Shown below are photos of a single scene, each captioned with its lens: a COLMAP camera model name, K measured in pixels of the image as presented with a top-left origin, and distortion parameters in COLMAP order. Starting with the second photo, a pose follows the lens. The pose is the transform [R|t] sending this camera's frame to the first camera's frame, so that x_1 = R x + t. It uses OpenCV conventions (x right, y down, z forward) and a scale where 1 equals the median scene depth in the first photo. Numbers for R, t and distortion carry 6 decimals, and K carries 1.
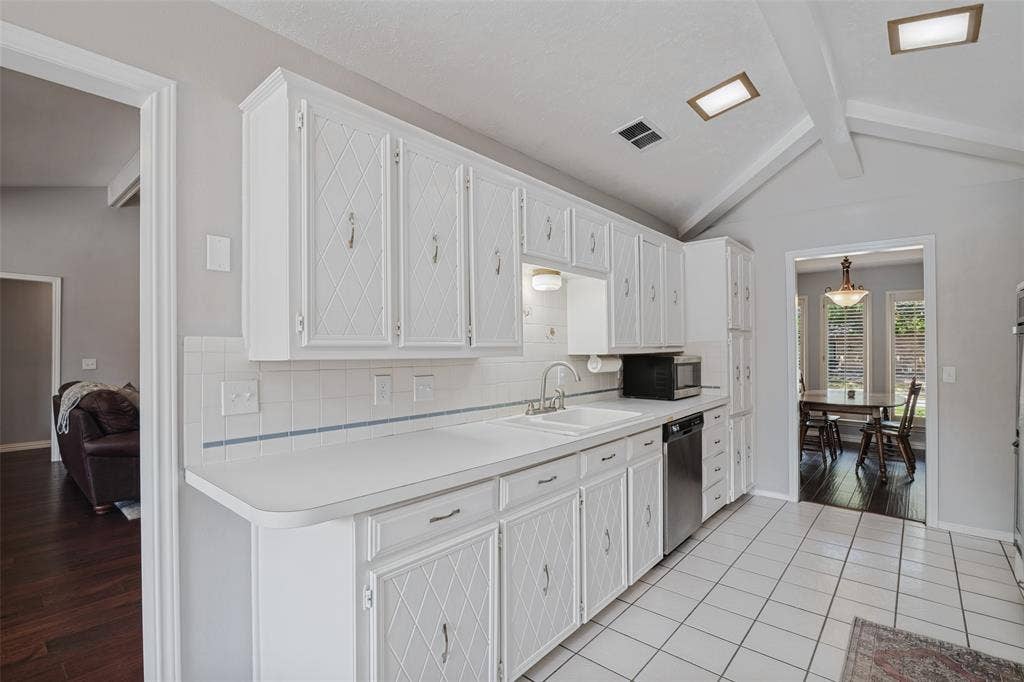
lens RADIAL K [[474.1, 0, 507.0], [0, 474.1, 346.9], [0, 0, 1]] dist [-0.020517, 0.000295]
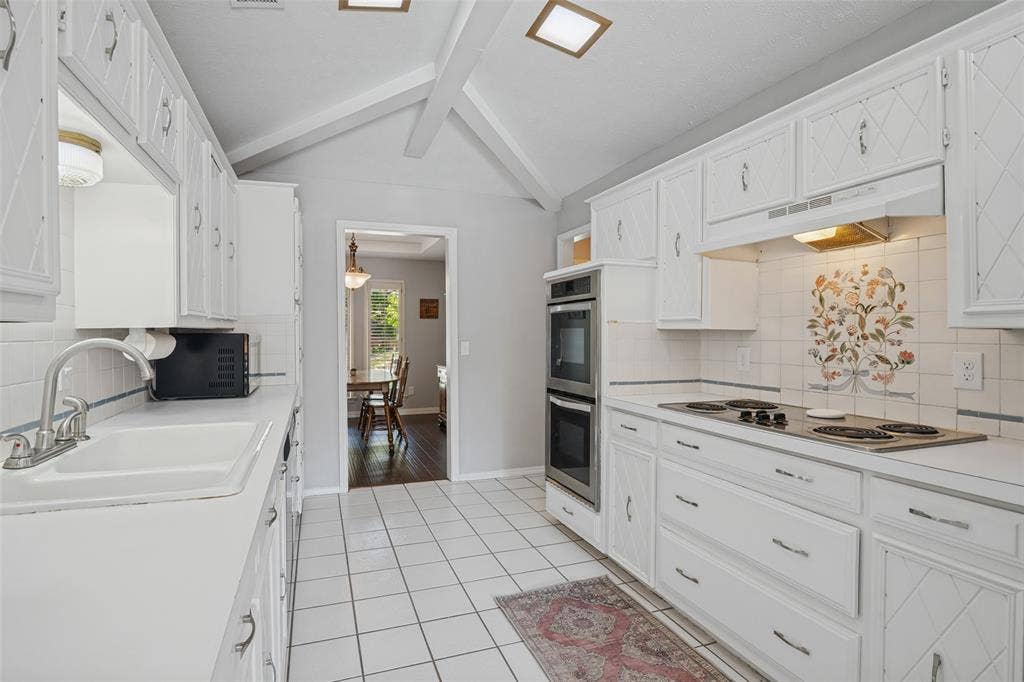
lens RADIAL K [[479.3, 0, 482.3], [0, 479.3, 330.1], [0, 0, 1]] dist [-0.026060, -0.000150]
pose [[0.496129, 0.005216, 0.868233, -0.086144], [0.000666, 0.999979, -0.006388, 0.020898], [-0.868249, 0.003747, 0.496115, 0.365692]]
